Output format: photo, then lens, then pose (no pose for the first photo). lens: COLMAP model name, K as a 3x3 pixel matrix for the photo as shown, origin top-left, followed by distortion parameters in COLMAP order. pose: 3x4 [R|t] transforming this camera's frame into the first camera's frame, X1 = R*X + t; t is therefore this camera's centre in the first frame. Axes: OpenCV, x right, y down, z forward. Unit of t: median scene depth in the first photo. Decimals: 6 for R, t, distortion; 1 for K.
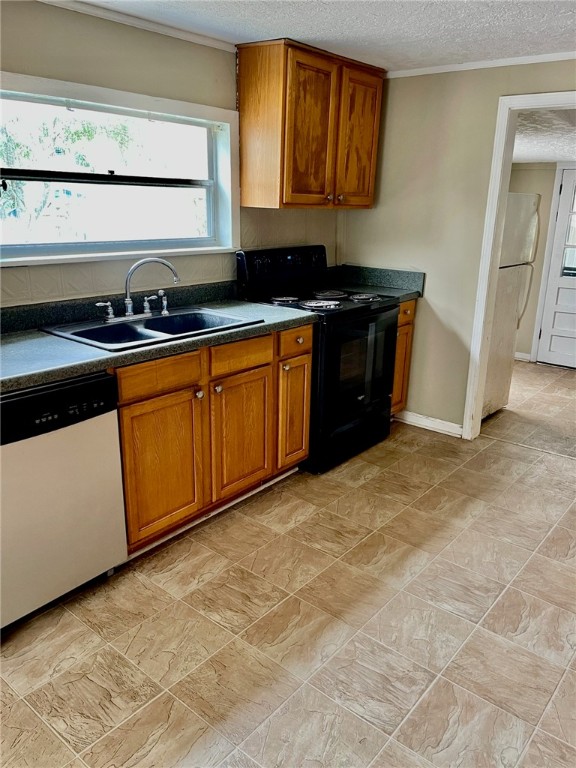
lens RADIAL K [[586.9, 0, 287.2], [0, 586.9, 401.0], [0, 0, 1]] dist [0.072441, -0.049262]
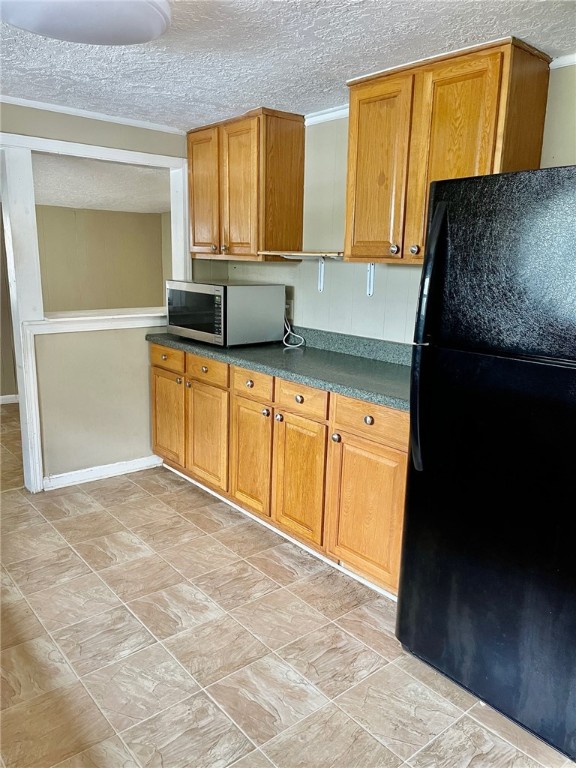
lens RADIAL K [[586.9, 0, 293.5], [0, 586.9, 399.4], [0, 0, 1]] dist [0.072441, -0.049262]
pose [[0.184712, -0.252101, 0.949909, -0.412884], [0.299380, 0.935037, 0.189940, -0.114816], [-0.936084, 0.249299, 0.248187, 0.341899]]
